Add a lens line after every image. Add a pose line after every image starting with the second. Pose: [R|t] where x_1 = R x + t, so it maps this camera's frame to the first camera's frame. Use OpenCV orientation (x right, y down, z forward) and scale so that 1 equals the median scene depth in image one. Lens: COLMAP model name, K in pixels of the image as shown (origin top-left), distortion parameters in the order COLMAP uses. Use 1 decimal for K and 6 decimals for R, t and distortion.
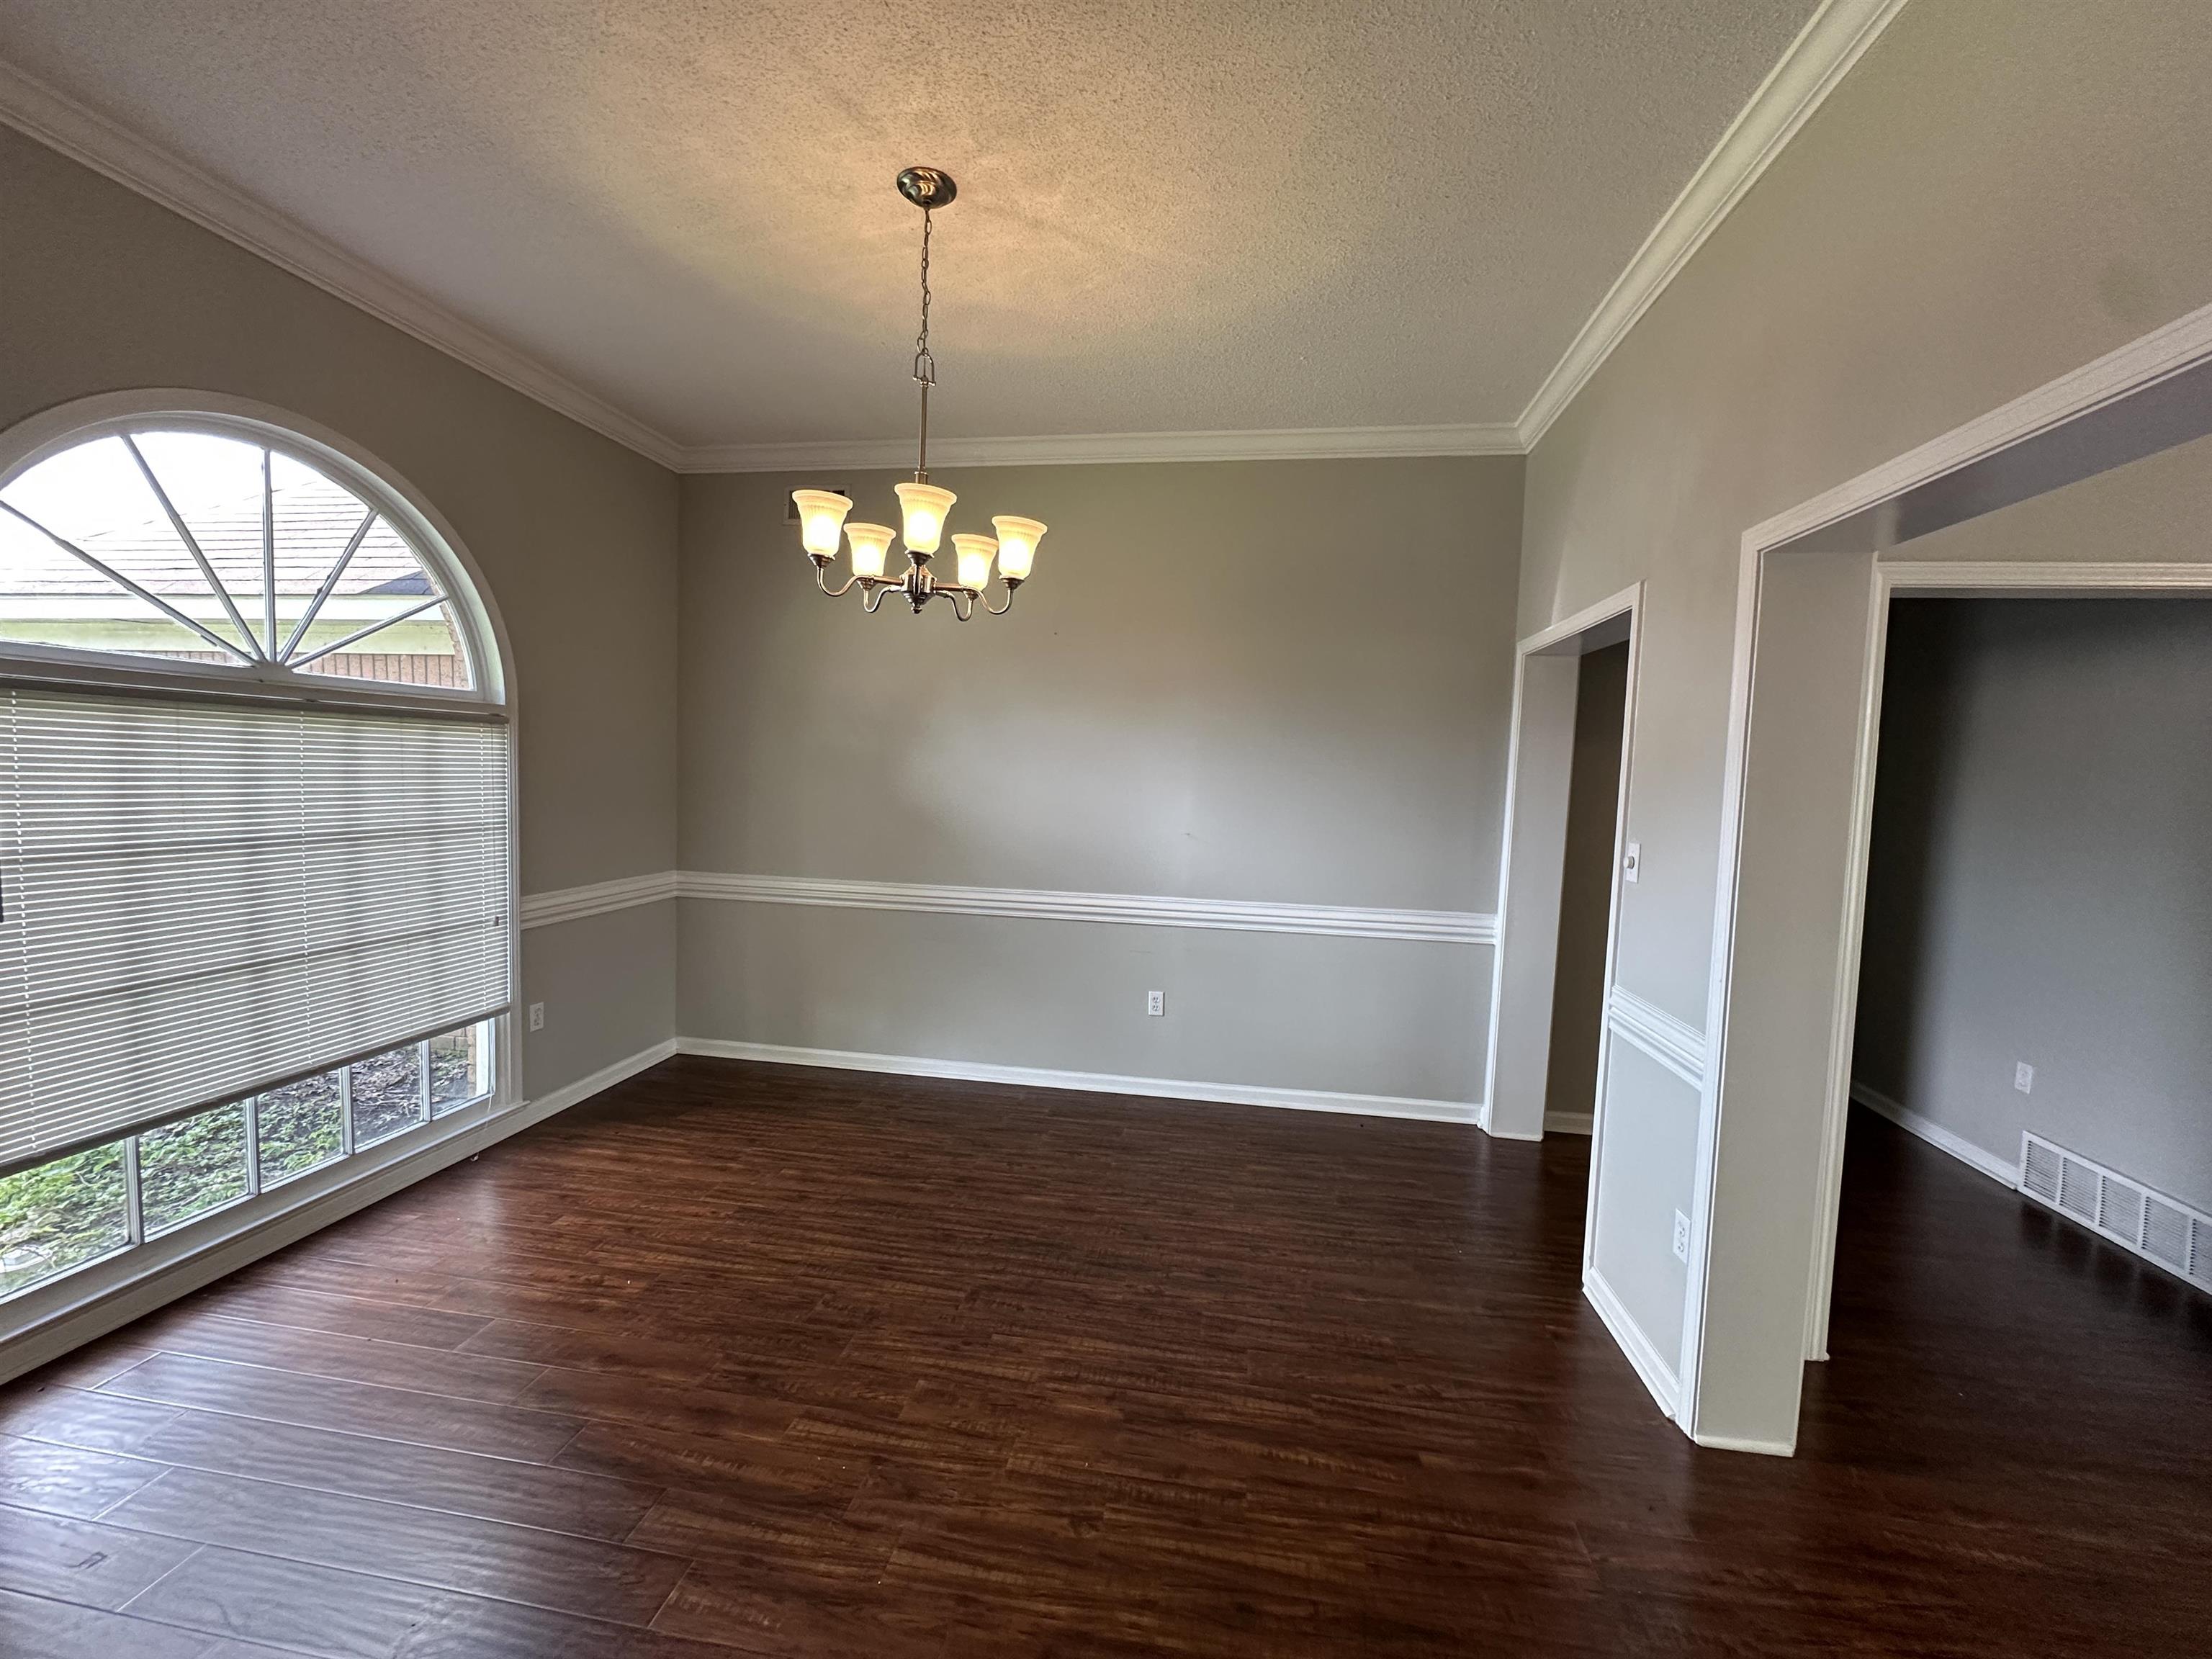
lens RADIAL K [[886.9, 0, 1116.1], [0, 886.9, 830.2], [0, 0, 1]] dist [-0.003015, 0.000479]
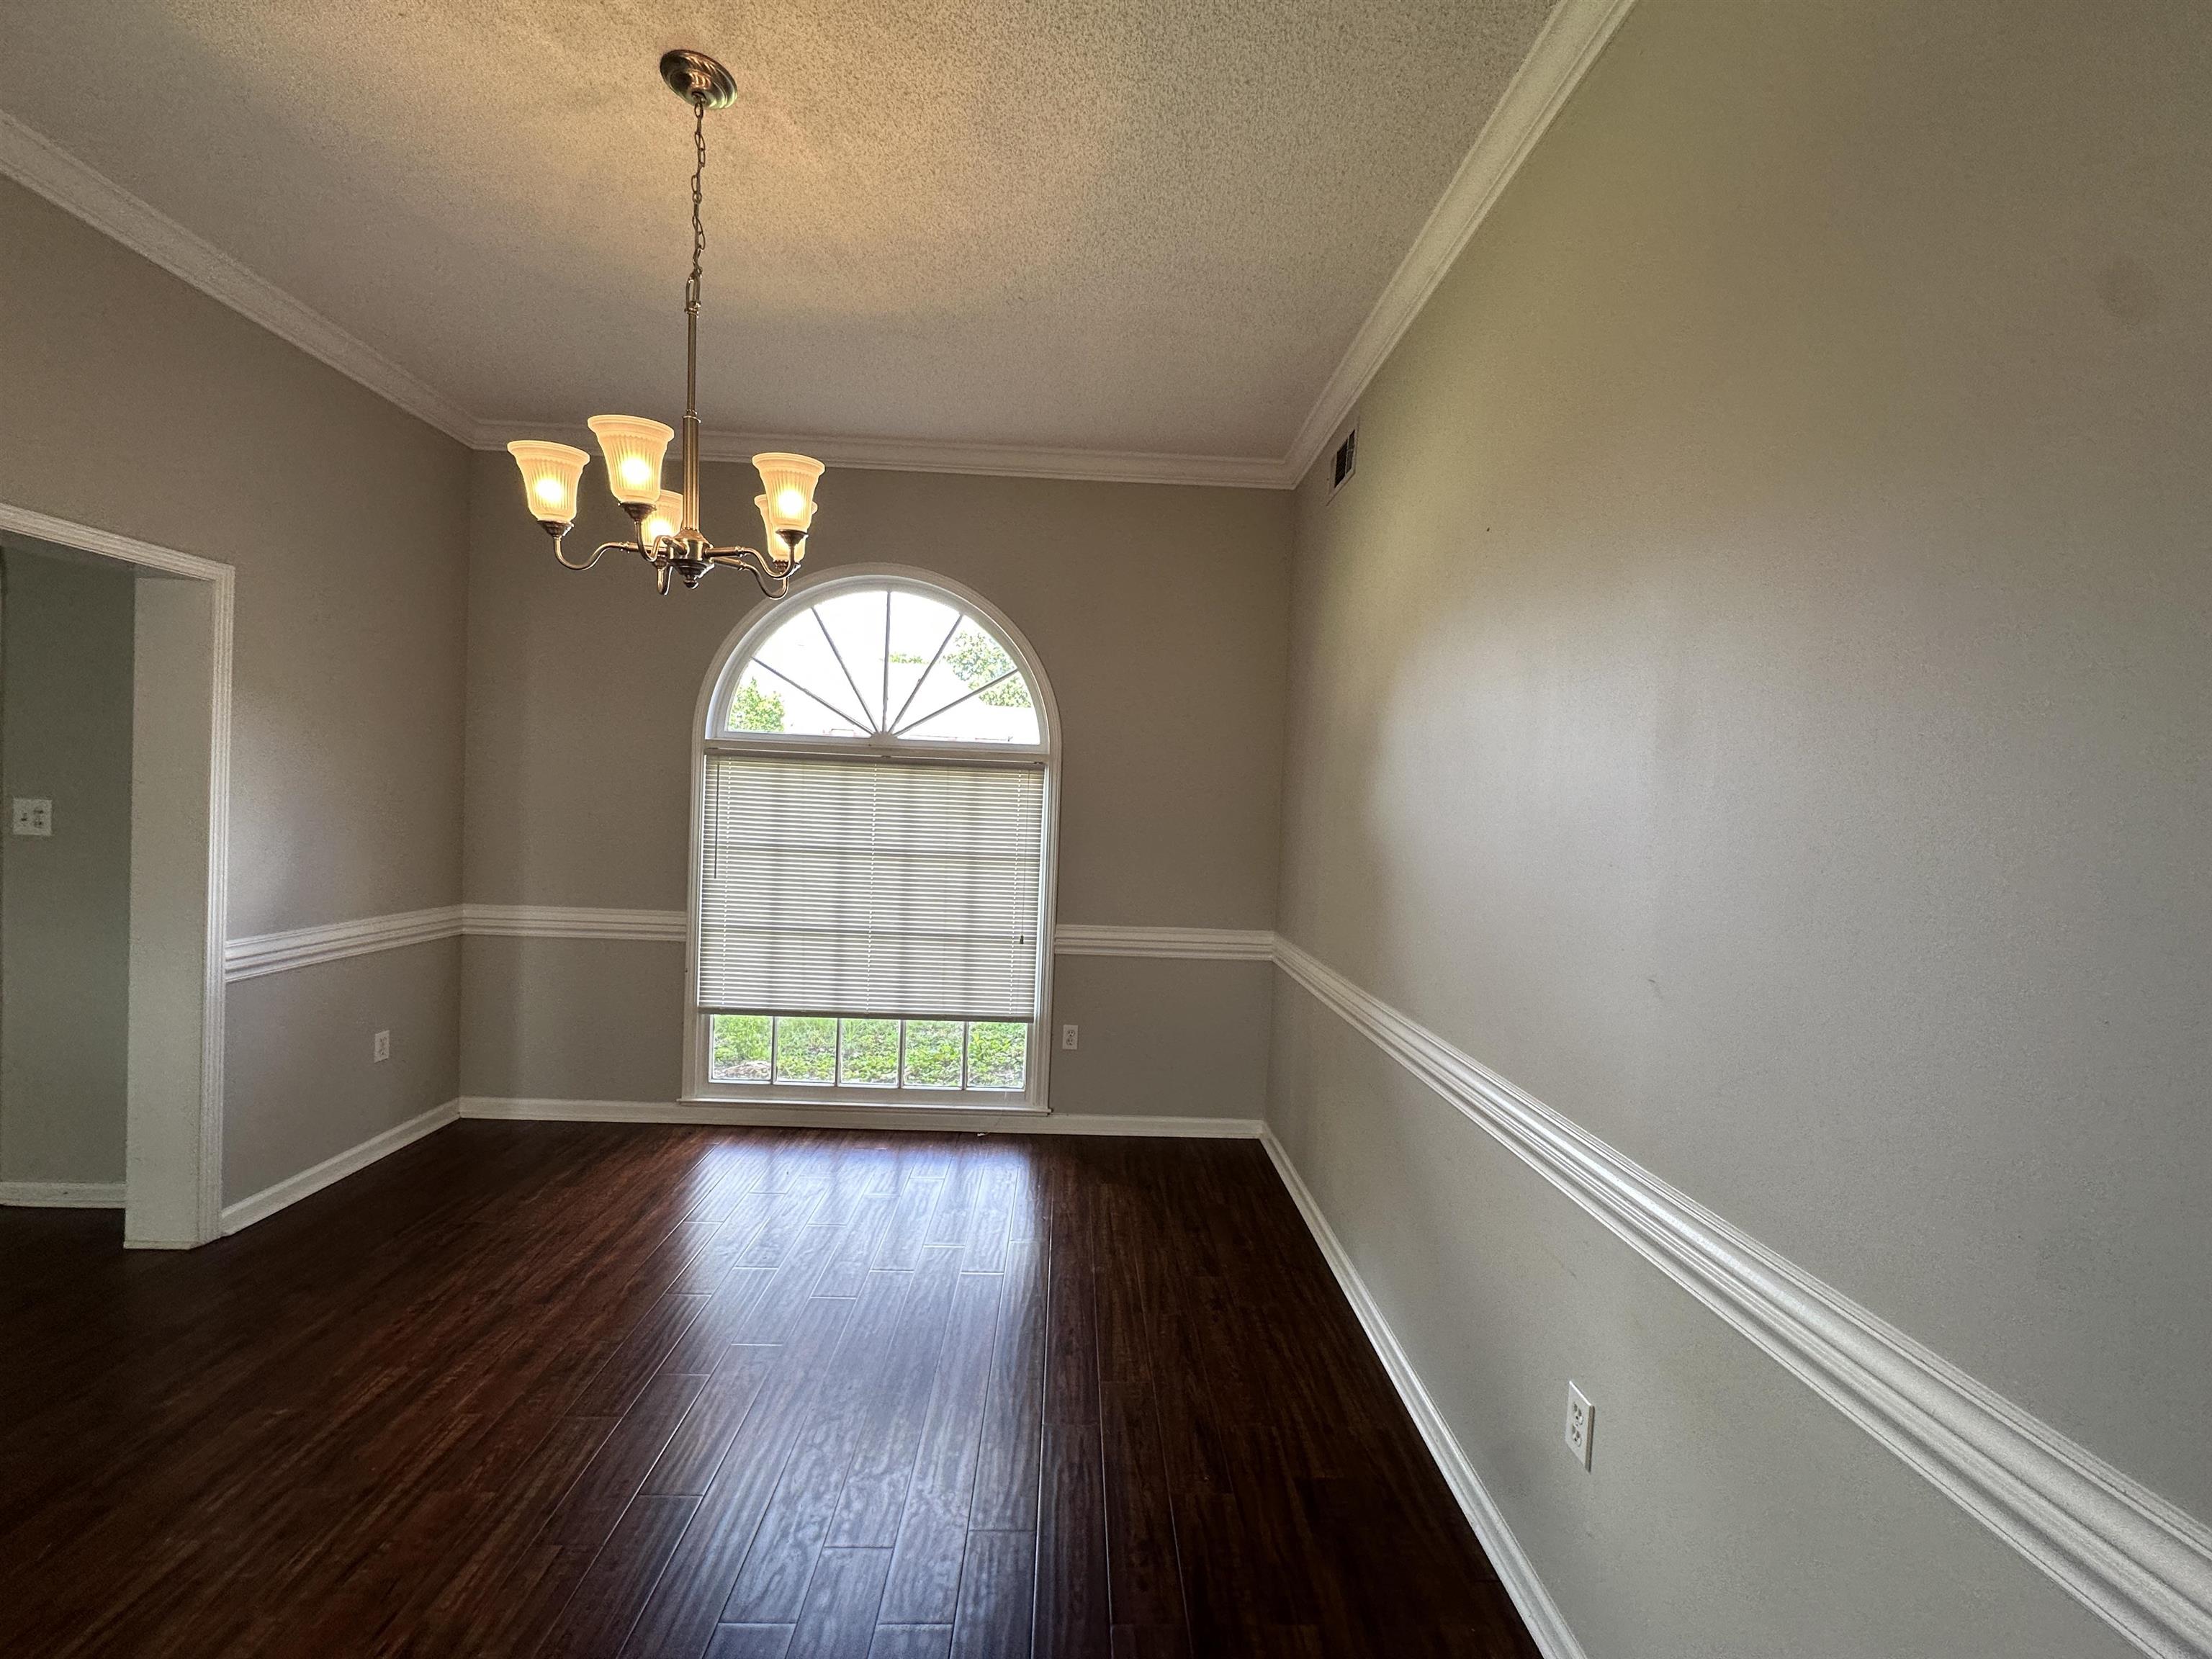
lens RADIAL K [[886.9, 0, 1089.8], [0, 886.9, 829.0], [0, 0, 1]] dist [-0.003015, 0.000479]
pose [[0.181407, 0.001866, -0.983406, 0.504561], [-0.100480, 0.994800, -0.016648, -0.034107], [0.978261, 0.101833, 0.180651, 0.958386]]
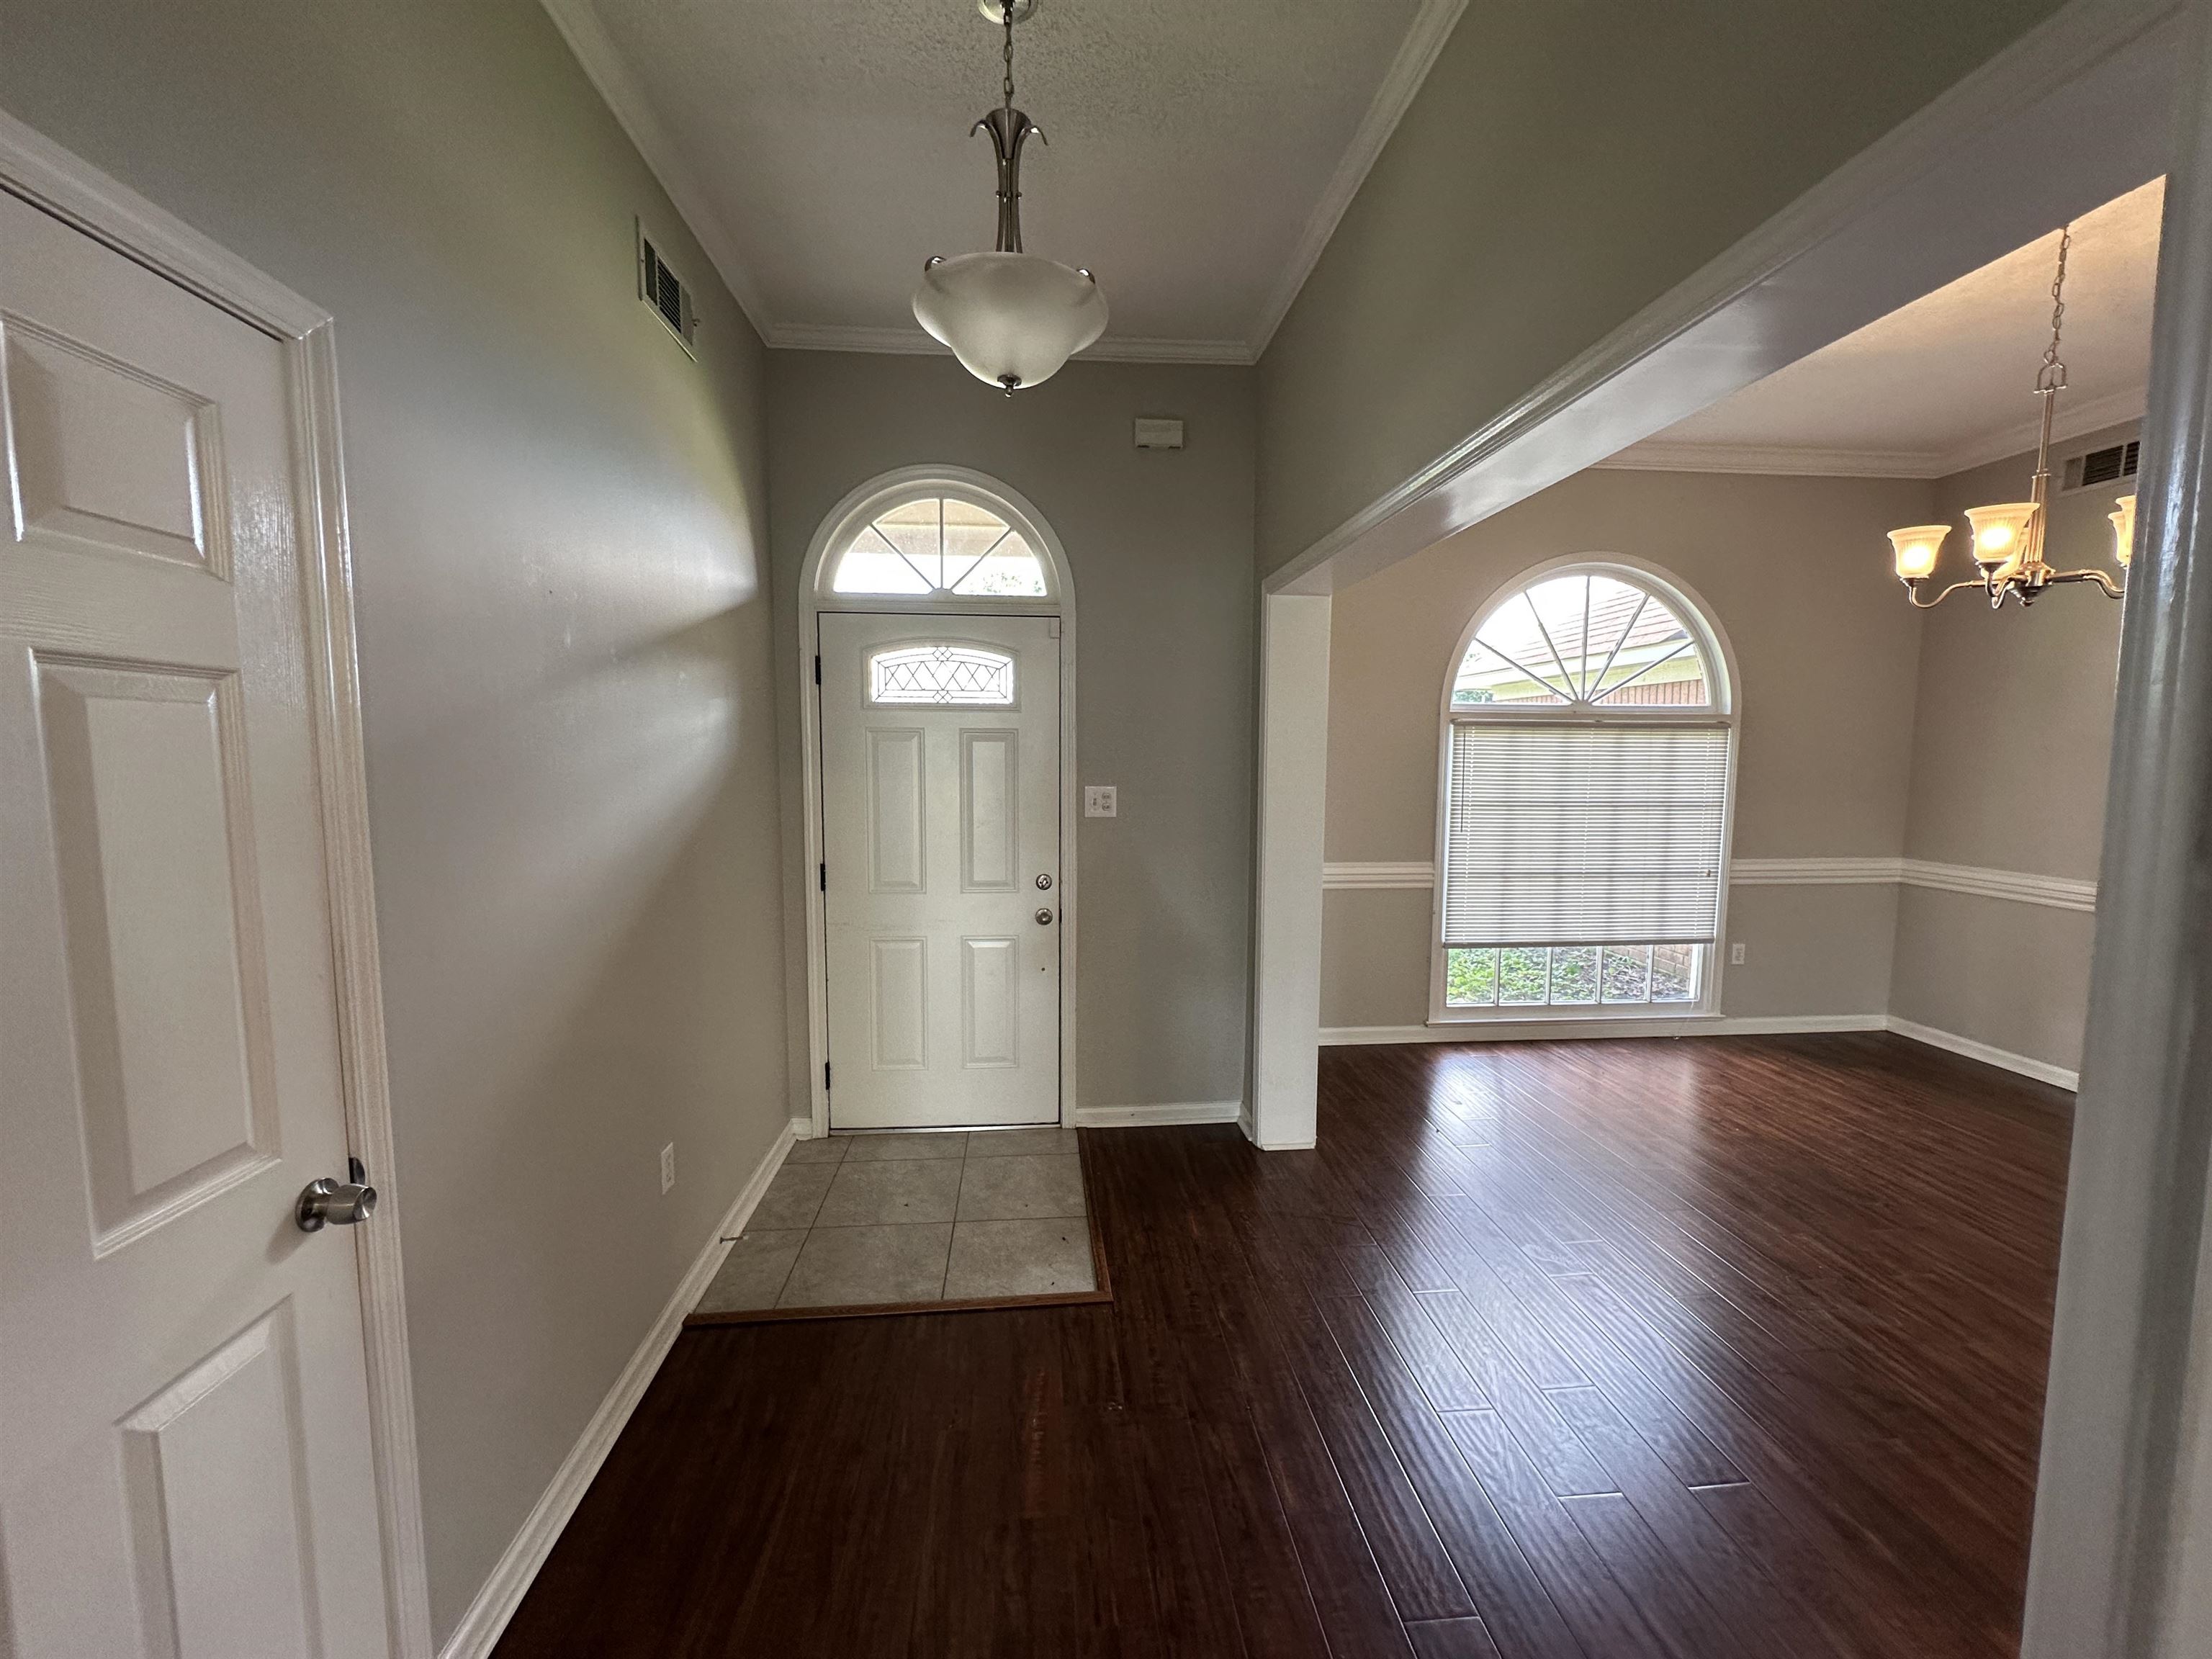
lens RADIAL K [[886.9, 0, 1103.0], [0, 886.9, 822.8], [0, 0, 1]] dist [-0.003015, 0.000479]
pose [[0.239898, 0.048945, -0.969563, 0.435339], [-0.063129, 0.997401, 0.034730, 0.040341], [0.968743, 0.052876, 0.242365, -0.261434]]
